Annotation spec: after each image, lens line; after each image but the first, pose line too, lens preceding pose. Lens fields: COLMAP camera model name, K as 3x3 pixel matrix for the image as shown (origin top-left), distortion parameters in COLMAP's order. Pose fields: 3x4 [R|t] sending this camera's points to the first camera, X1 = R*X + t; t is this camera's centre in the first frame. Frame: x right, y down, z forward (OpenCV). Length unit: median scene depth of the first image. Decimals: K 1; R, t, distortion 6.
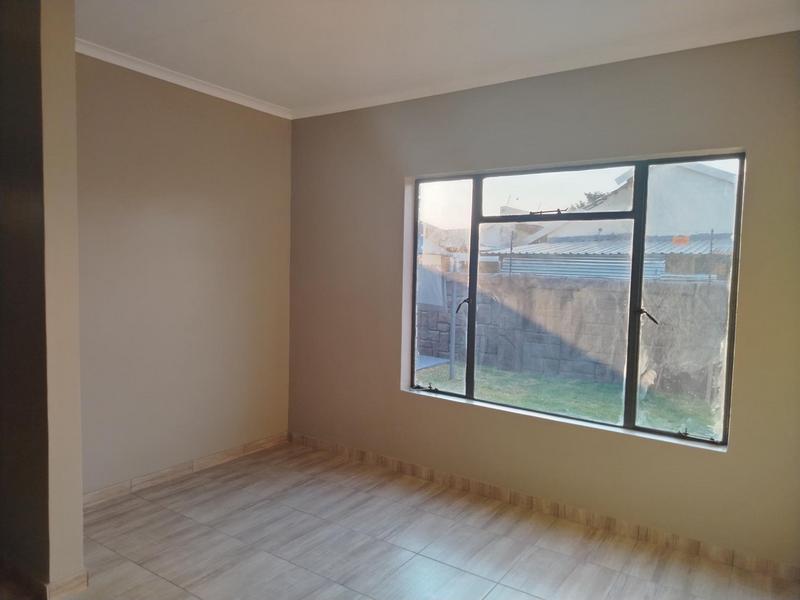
lens RADIAL K [[540.0, 0, 400.0], [0, 540.0, 300.0], [0, 0, 1]] dist [0.004442, -0.004673]
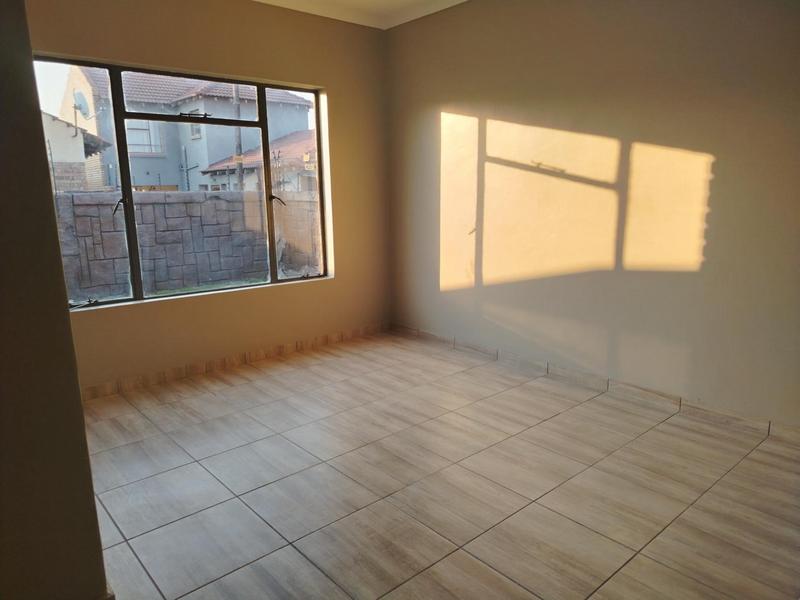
lens RADIAL K [[540.0, 0, 400.0], [0, 540.0, 300.0], [0, 0, 1]] dist [0.004442, -0.004673]
pose [[0.267113, -0.224302, 0.937198, -0.812113], [0.078534, 0.974366, 0.210815, 0.010761], [-0.960460, 0.017291, 0.277881, 0.294383]]
